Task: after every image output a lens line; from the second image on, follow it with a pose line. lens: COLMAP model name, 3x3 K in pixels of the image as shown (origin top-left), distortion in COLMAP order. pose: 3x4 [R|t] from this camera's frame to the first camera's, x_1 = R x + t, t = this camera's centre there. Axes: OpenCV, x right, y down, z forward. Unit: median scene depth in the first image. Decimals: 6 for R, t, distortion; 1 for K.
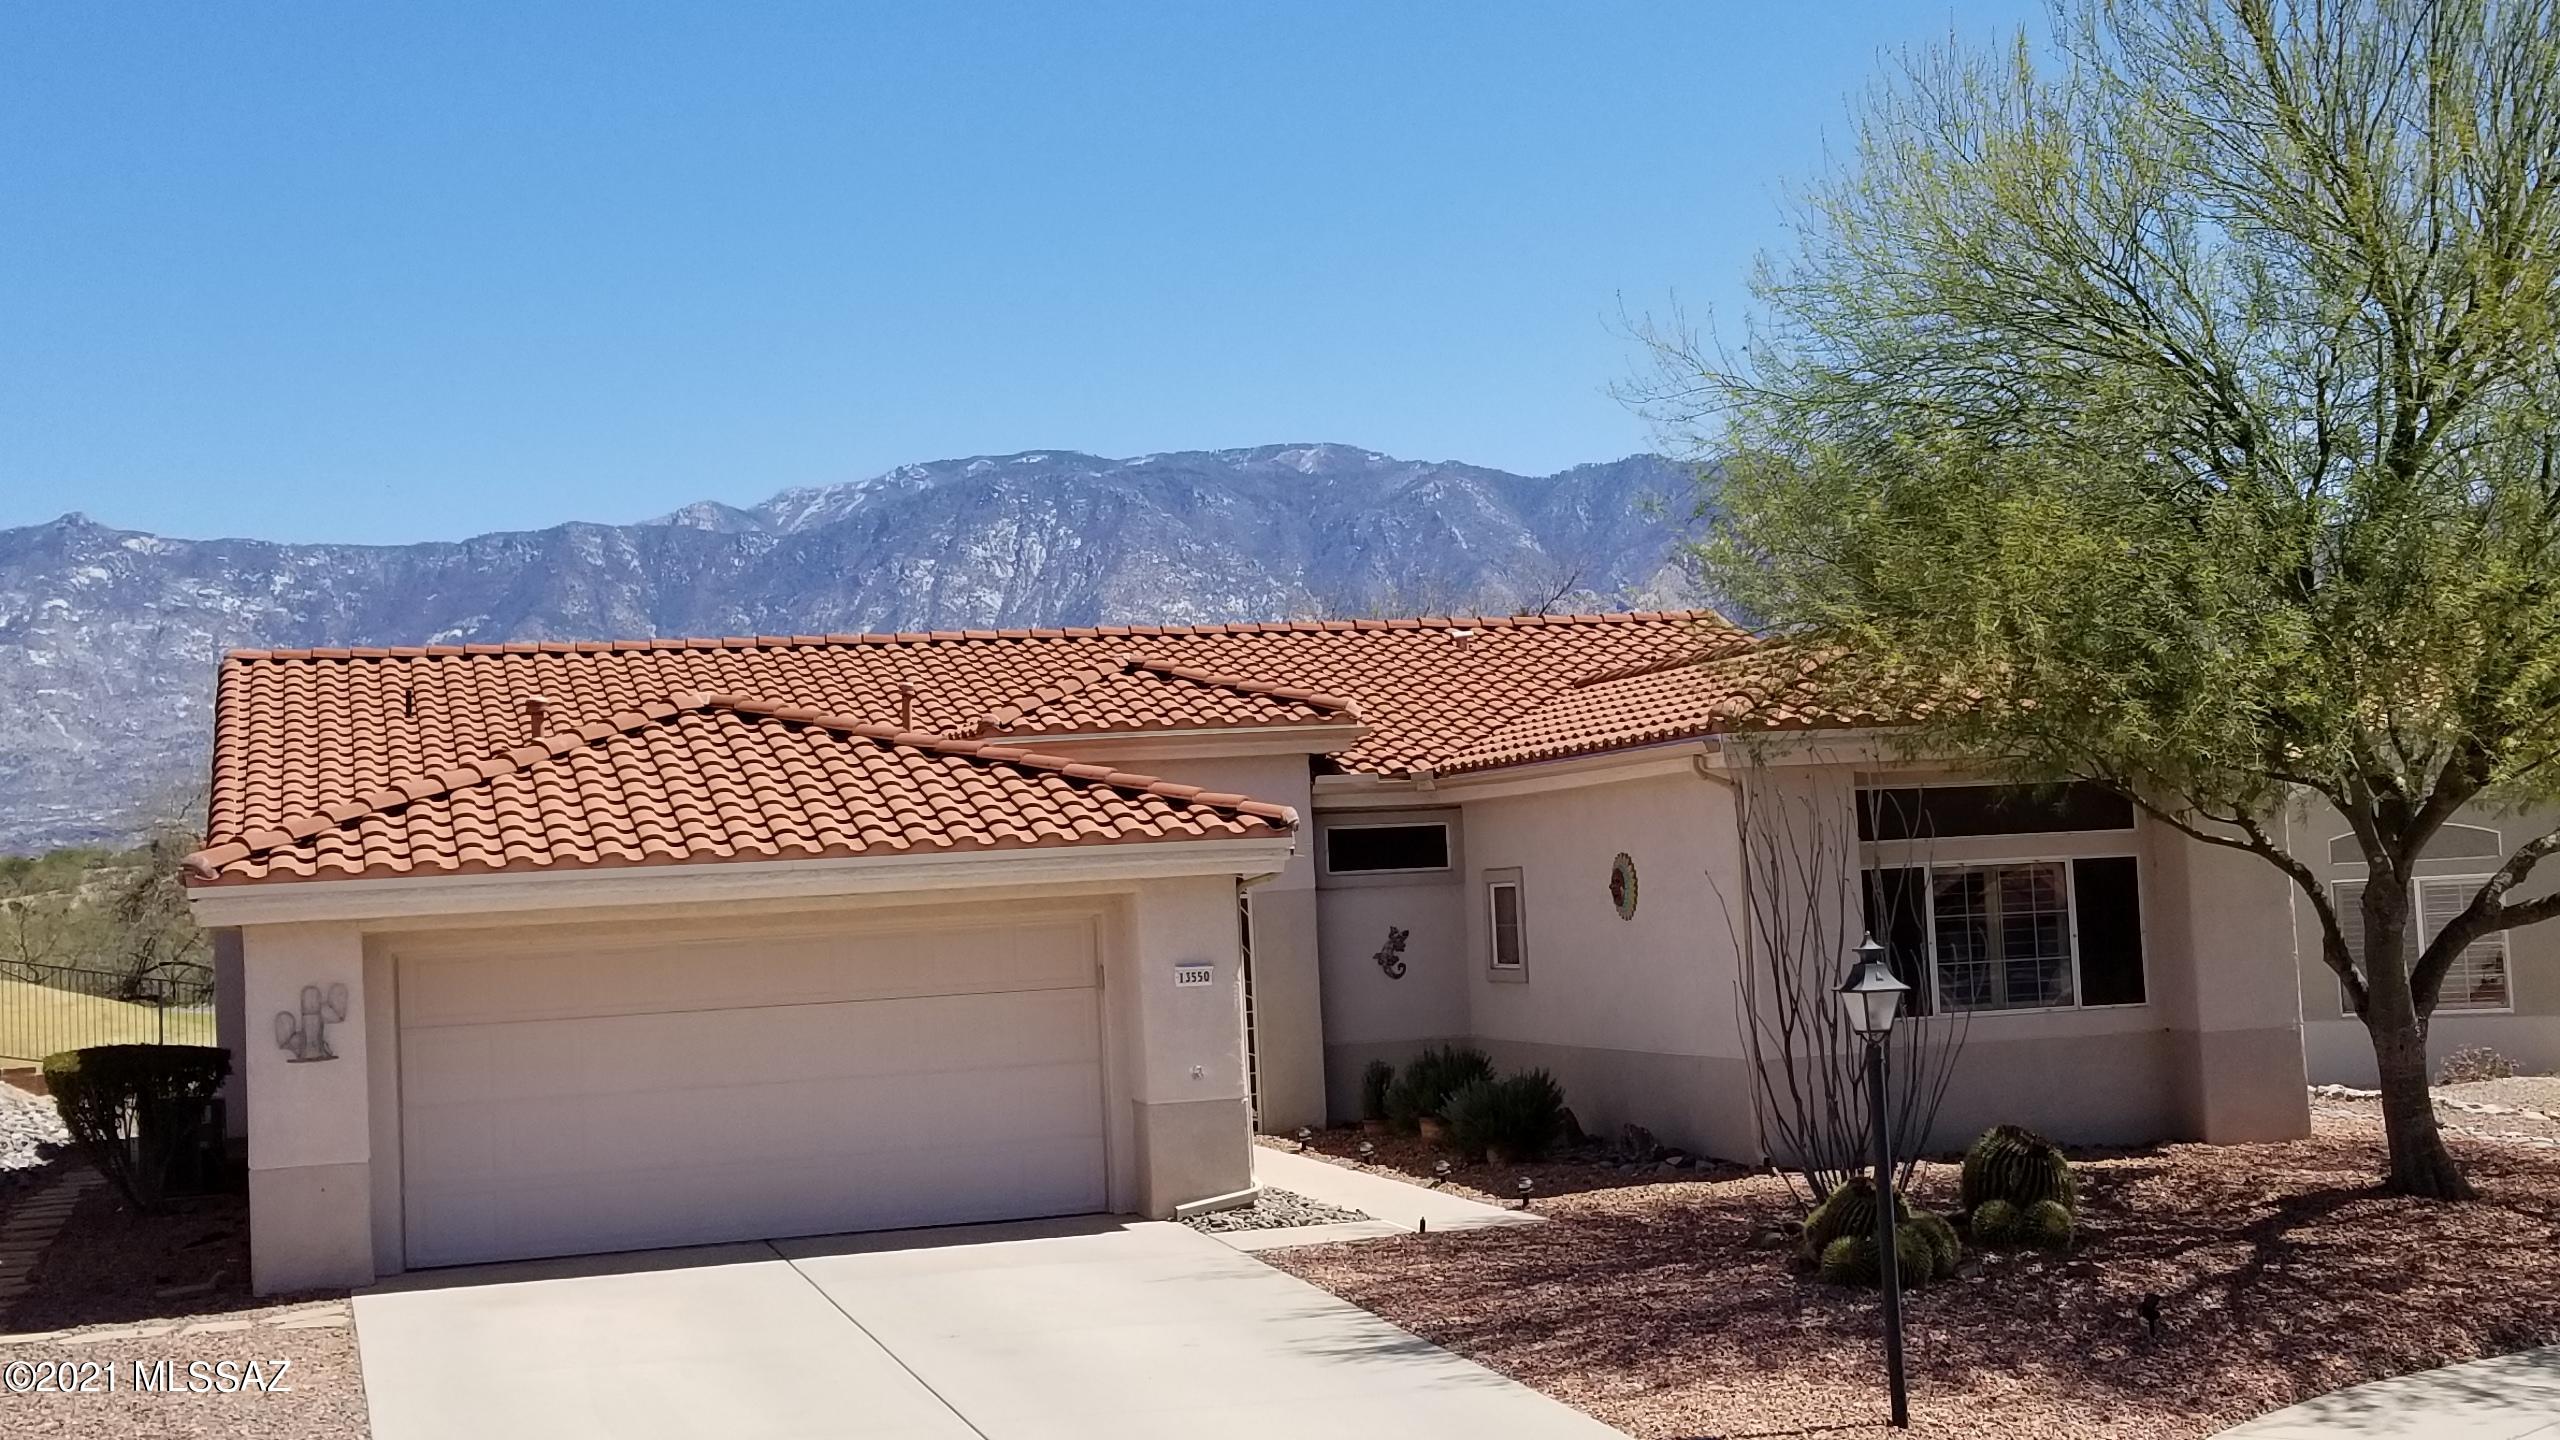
lens RADIAL K [[3469.5, 0, 1280.0], [0, 3469.5, 720.0], [0, 0, 1]] dist [0.136132, -0.001372]
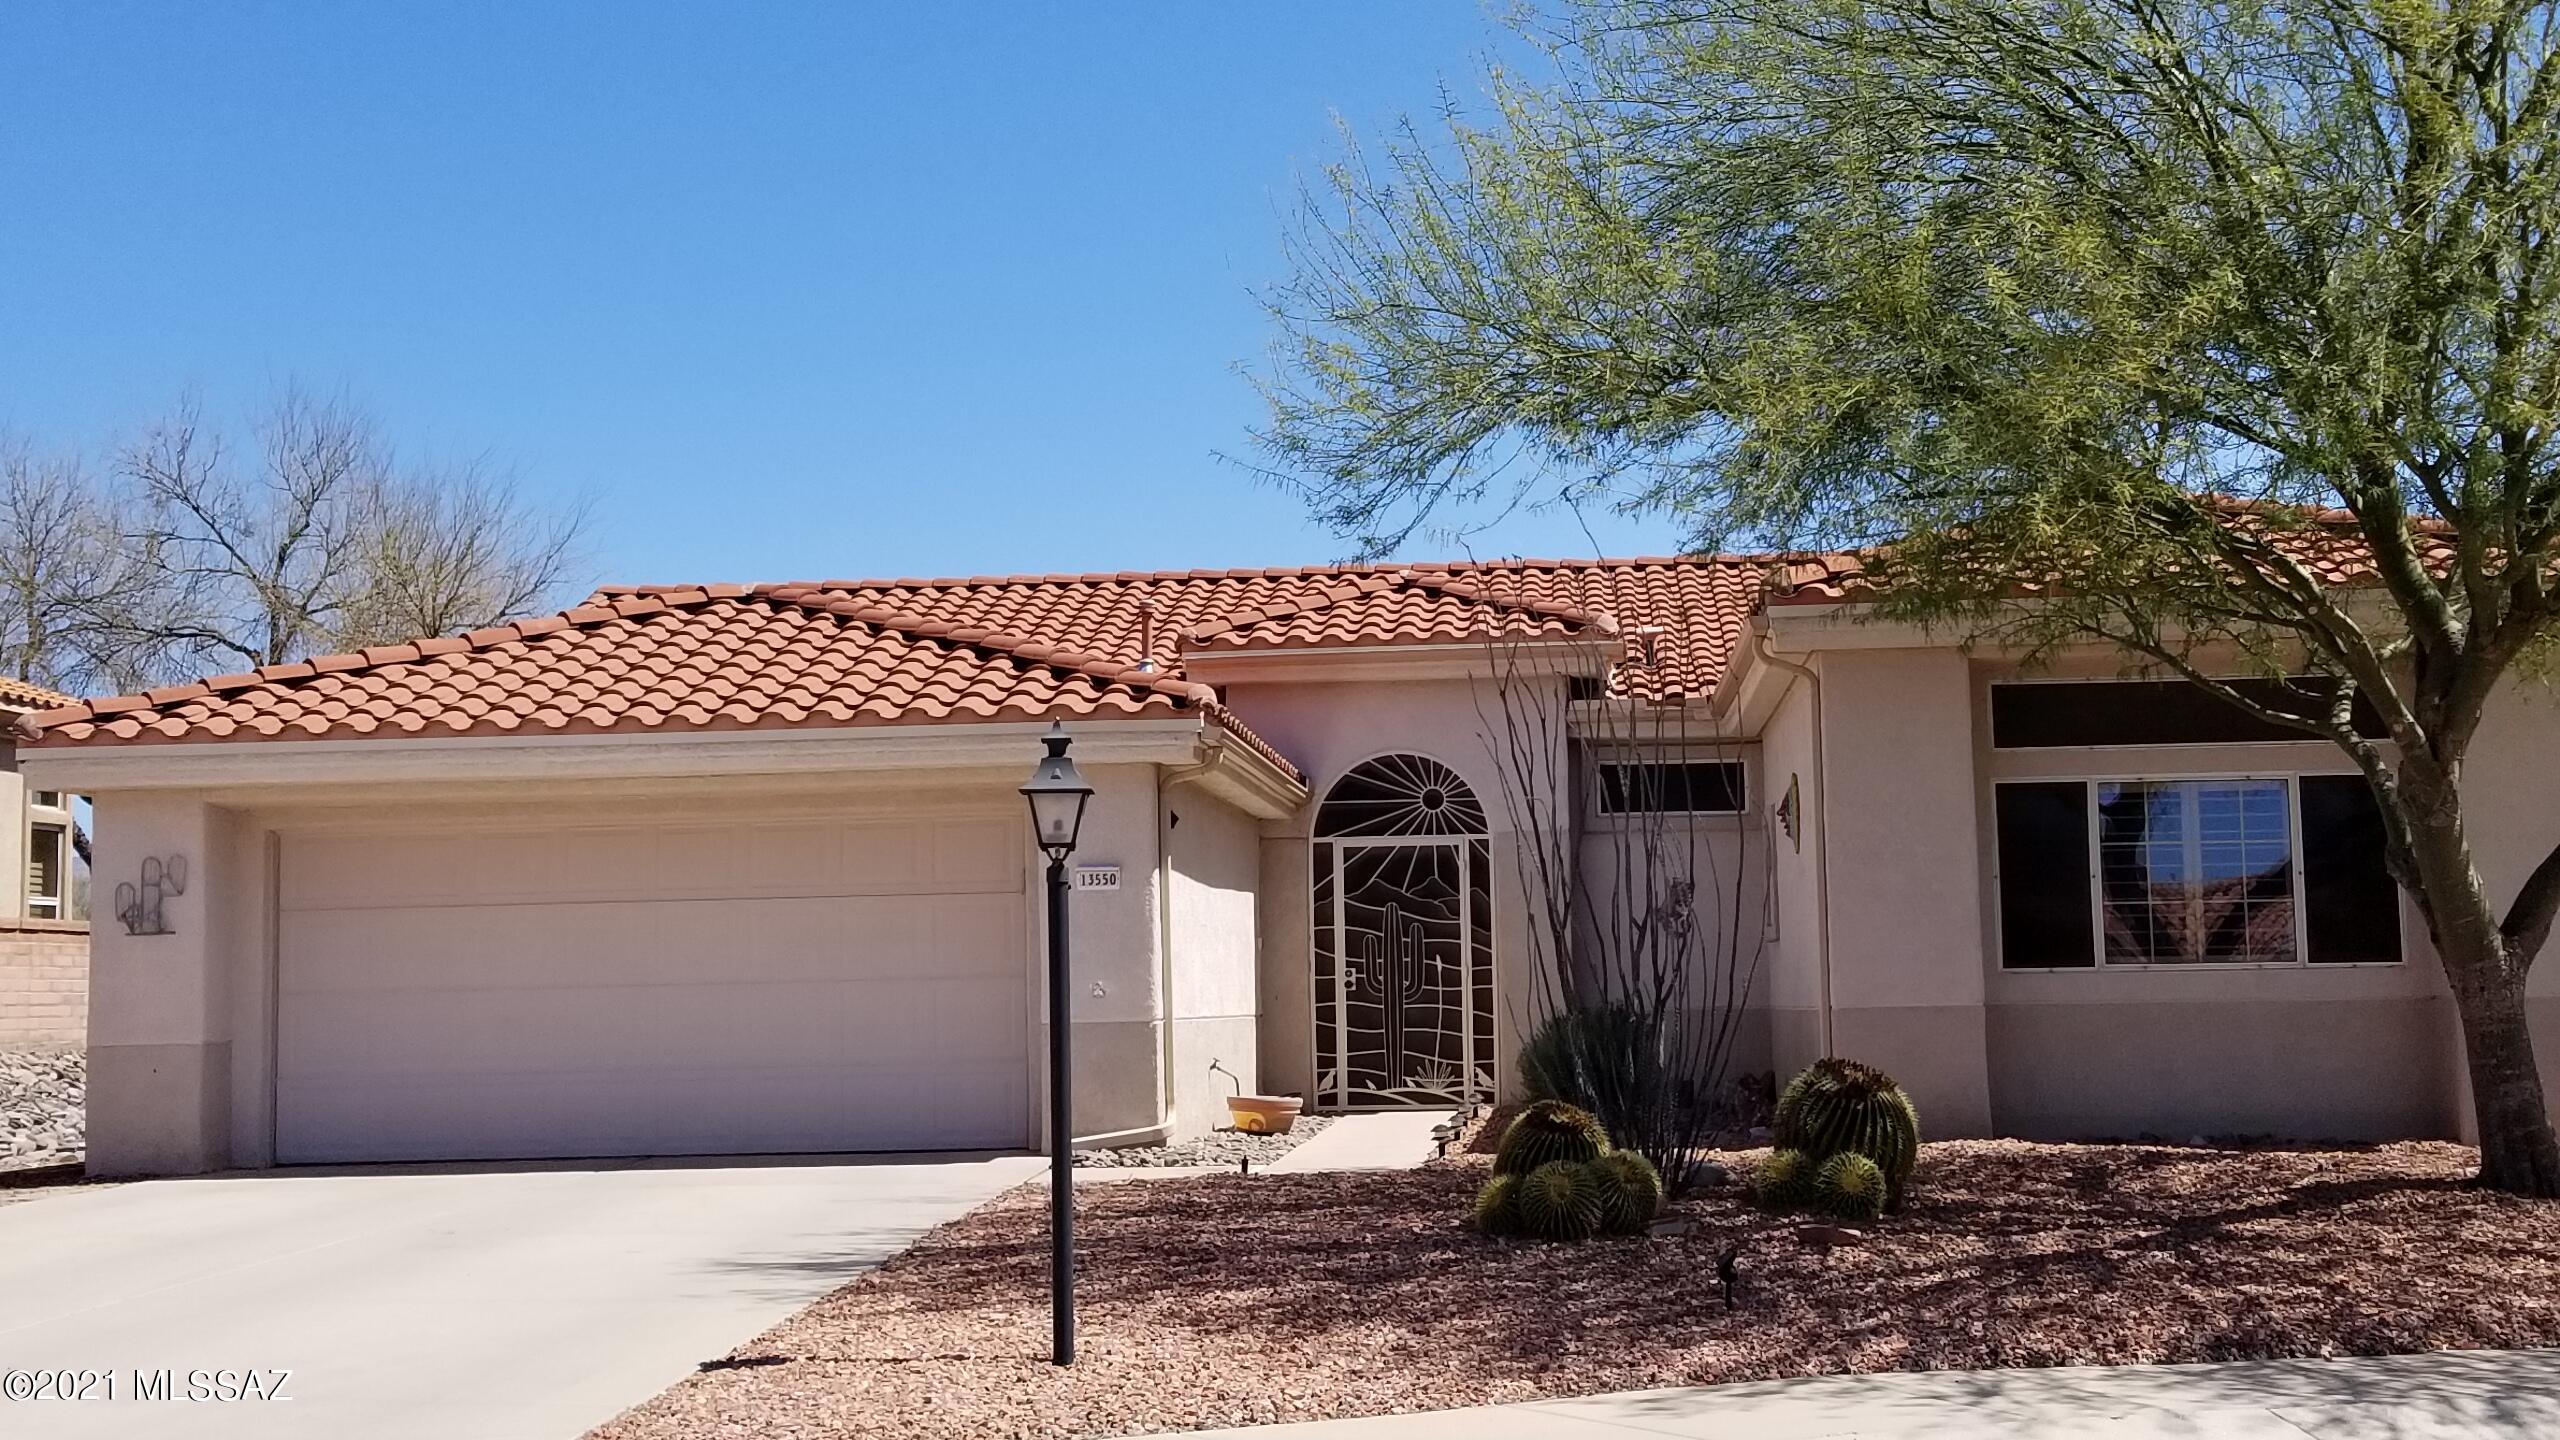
lens RADIAL K [[3469.5, 0, 1280.0], [0, 3469.5, 720.0], [0, 0, 1]] dist [0.136132, -0.001372]
pose [[0.934890, 0.003240, -0.354923, 0.329436], [-0.011085, 0.999737, -0.020074, 0.051308], [0.354765, 0.022701, 0.934680, 0.201985]]
